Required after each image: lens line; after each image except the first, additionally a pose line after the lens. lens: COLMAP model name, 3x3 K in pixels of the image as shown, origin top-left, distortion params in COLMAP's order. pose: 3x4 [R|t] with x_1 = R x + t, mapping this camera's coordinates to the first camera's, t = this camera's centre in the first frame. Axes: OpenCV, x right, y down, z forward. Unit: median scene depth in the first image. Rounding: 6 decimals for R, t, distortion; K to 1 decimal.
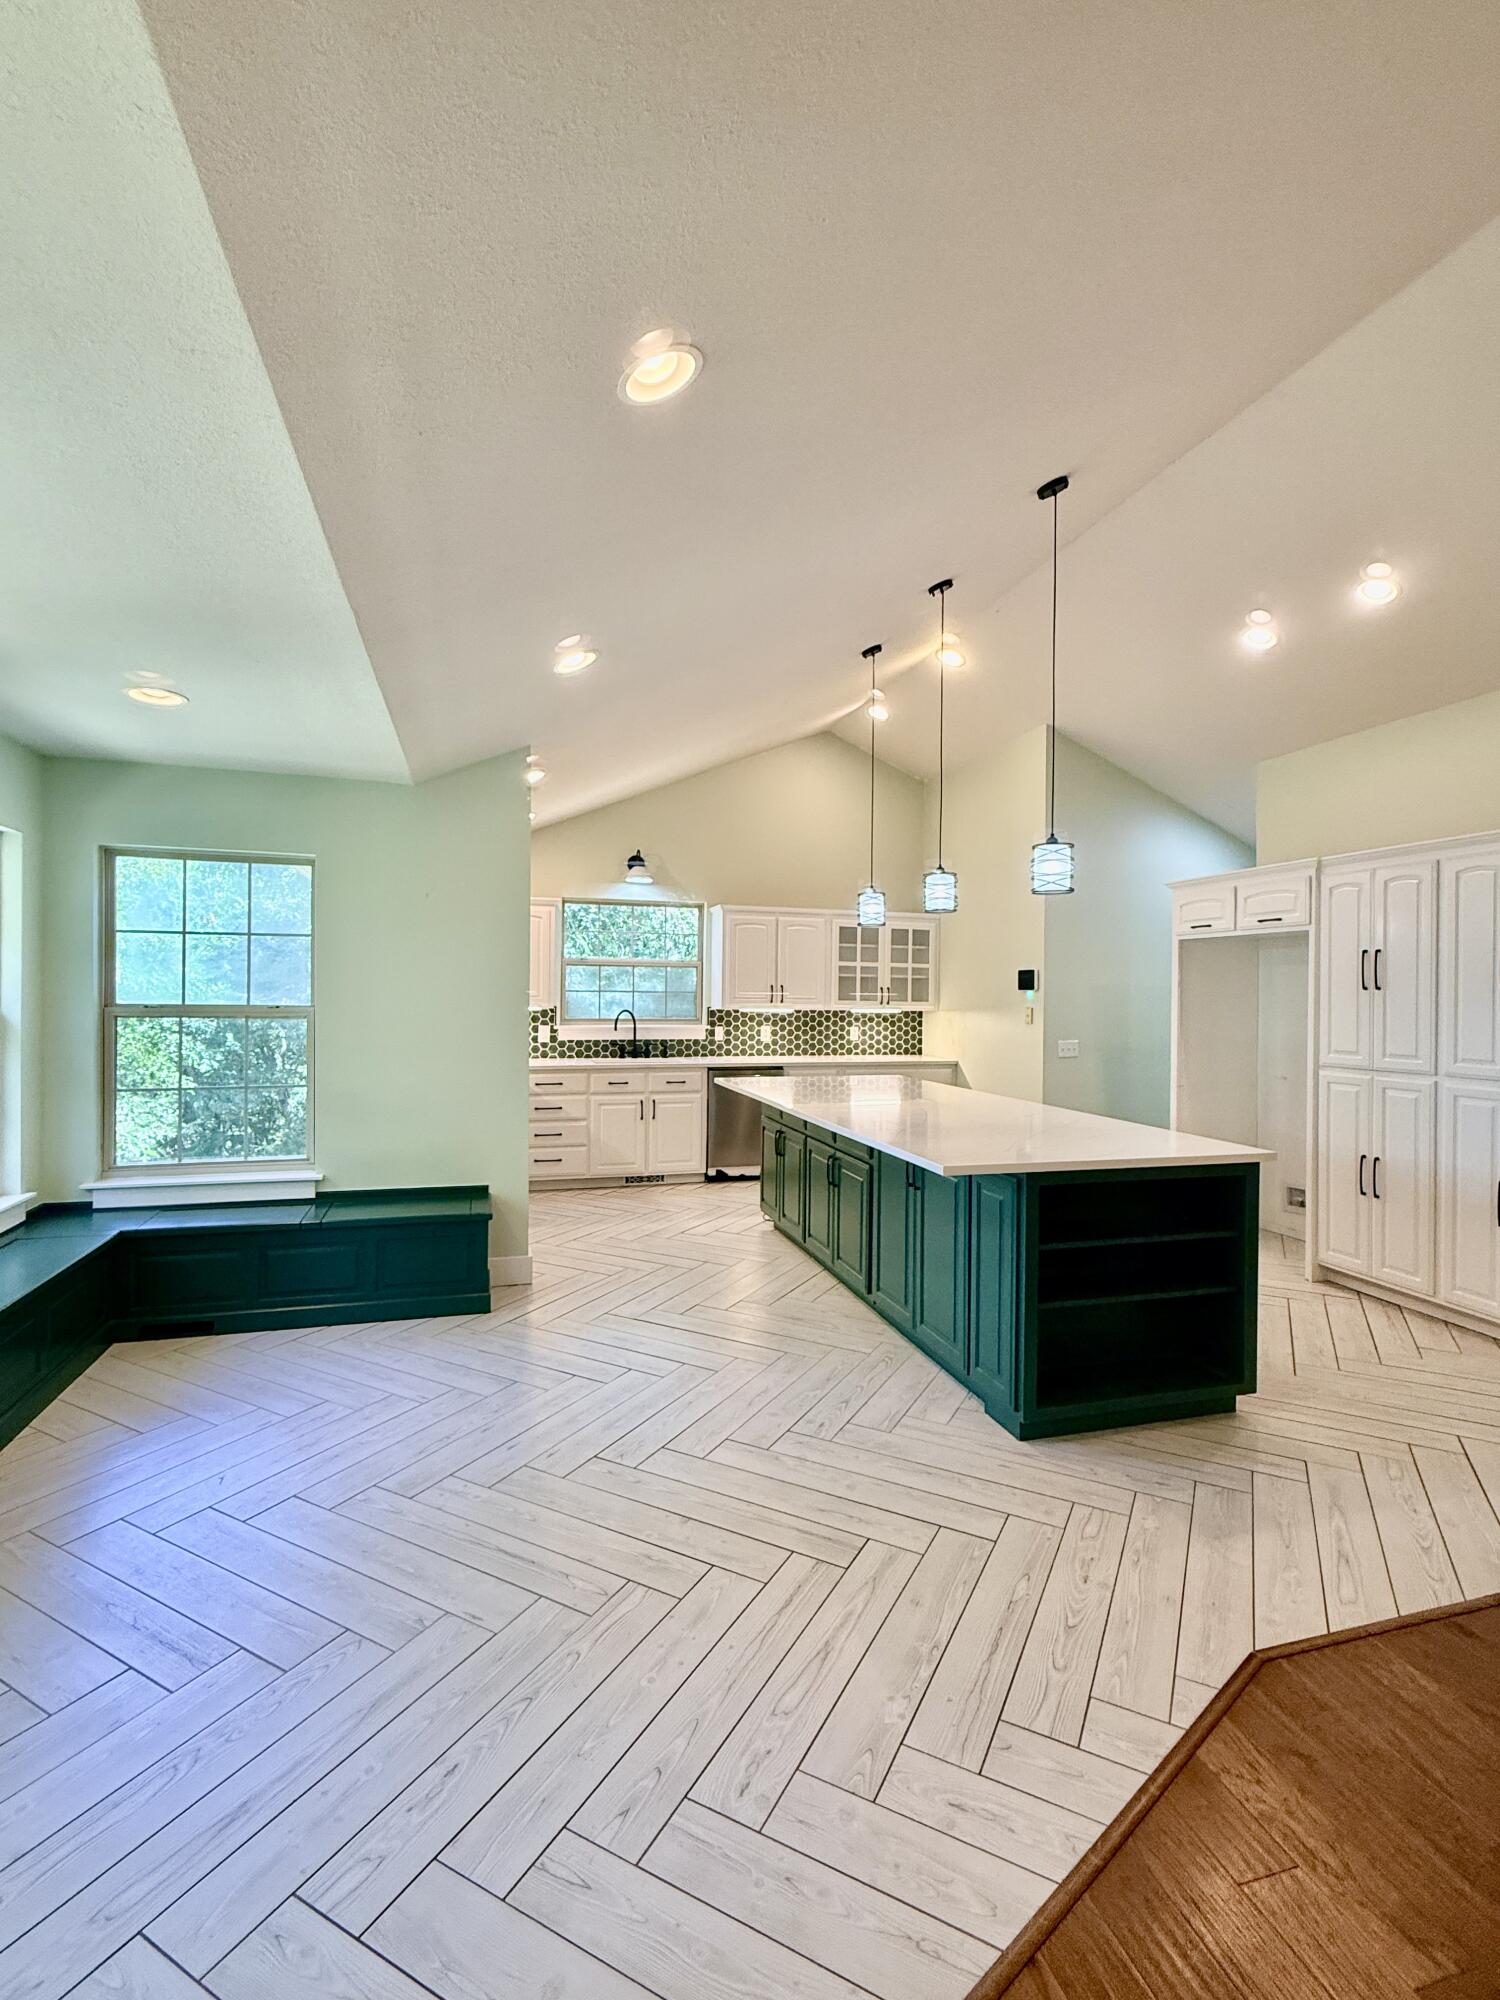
lens RADIAL K [[928.3, 0, 751.6], [0, 928.3, 994.3], [0, 0, 1]] dist [-0.001367, -0.000225]
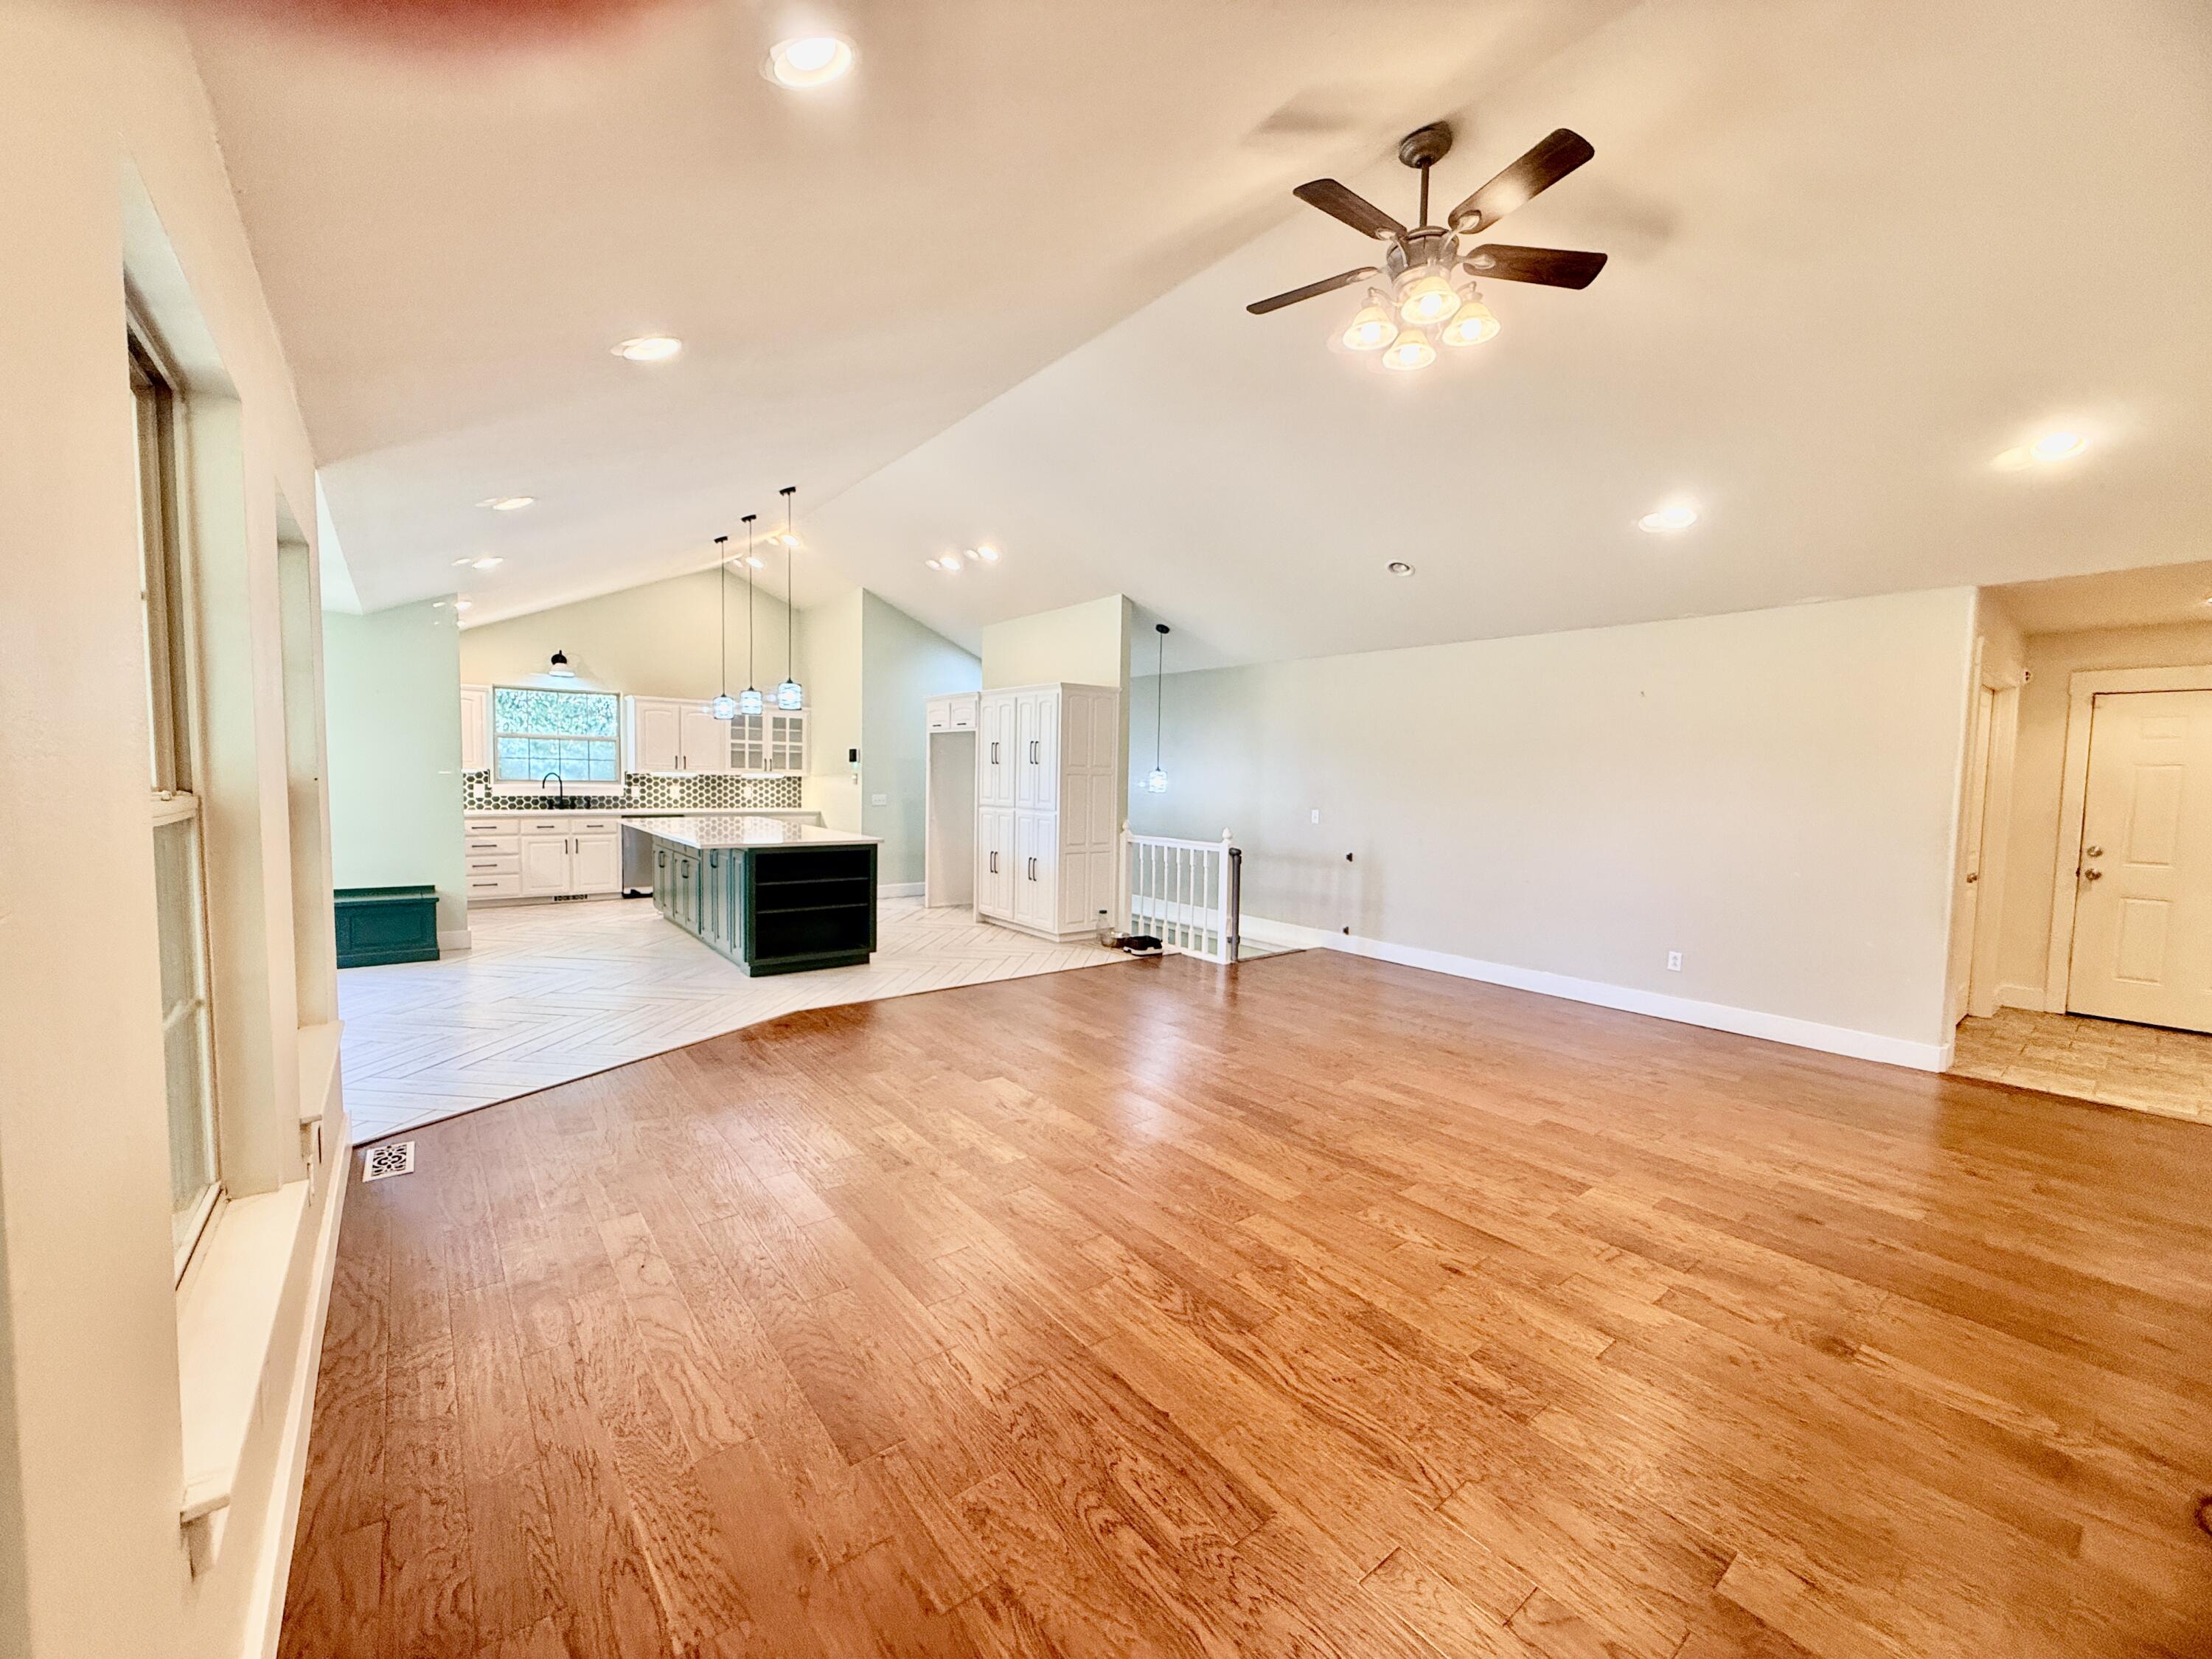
lens RADIAL K [[882.5, 0, 1101.2], [0, 882.5, 832.7], [0, 0, 1]] dist [-0.000250, 0.000402]
pose [[0.926704, -0.014635, 0.375508, 0.114107], [-0.013120, 0.997372, 0.071252, 0.002181], [-0.375564, -0.070956, 0.924076, -0.453575]]
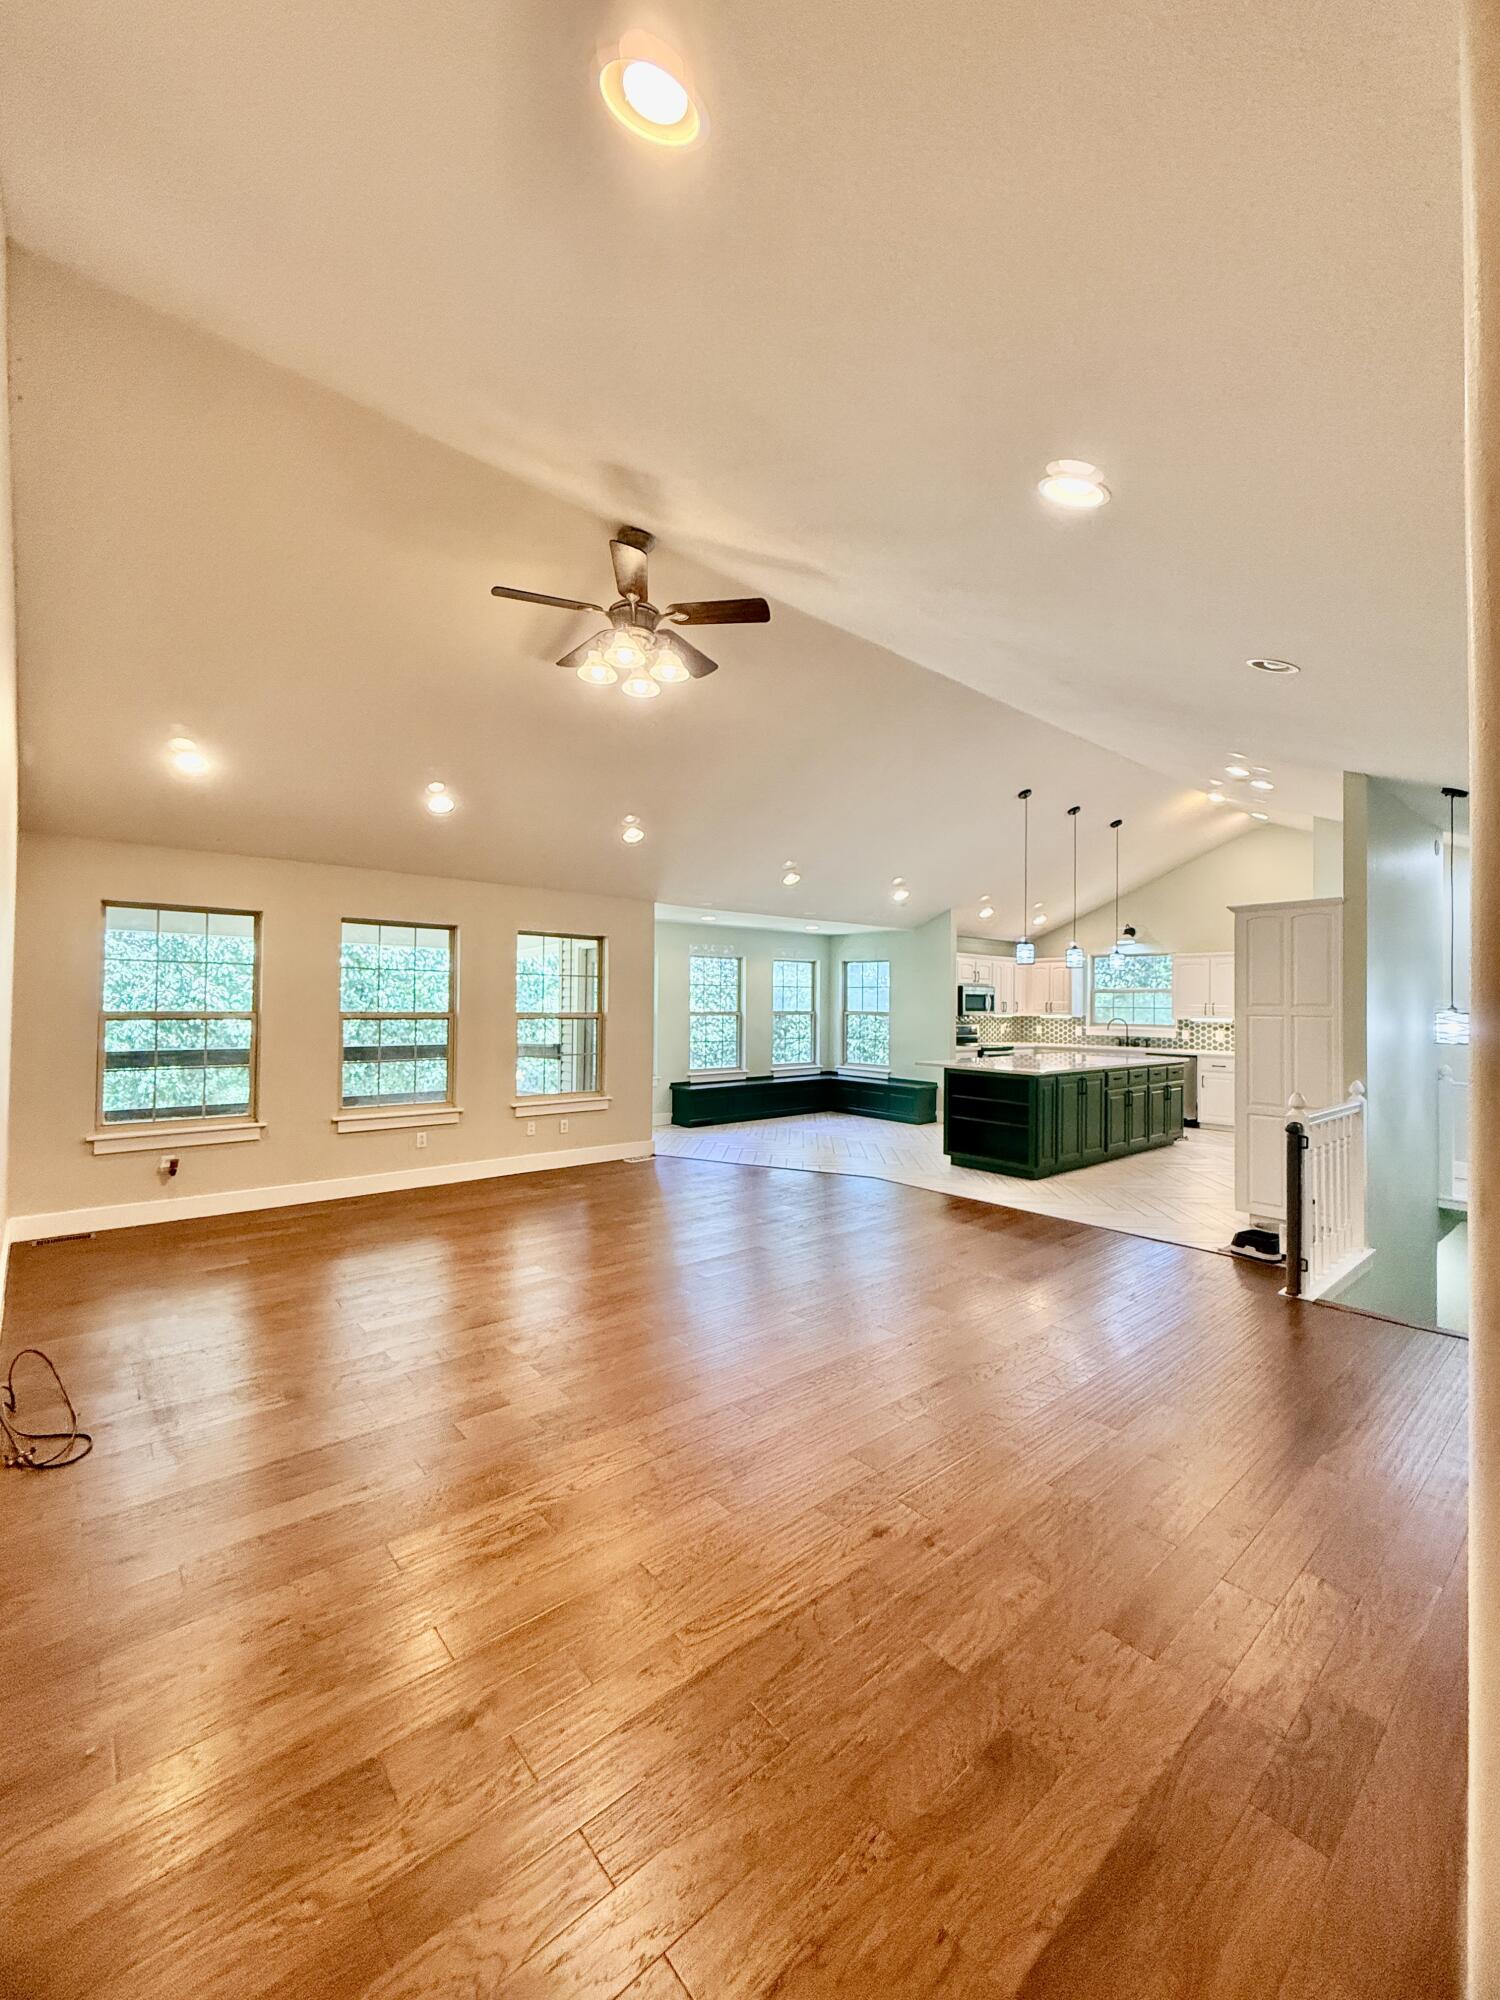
lens RADIAL K [[797.9, 0, 745.8], [0, 797.9, 995.0], [0, 0, 1]] dist [-0.000250, 0.000402]
pose [[0.412671, -0.014259, -0.910769, 0.925640], [-0.006323, 0.999809, -0.018518, 0.005075], [0.910858, 0.013401, 0.412502, -0.240722]]
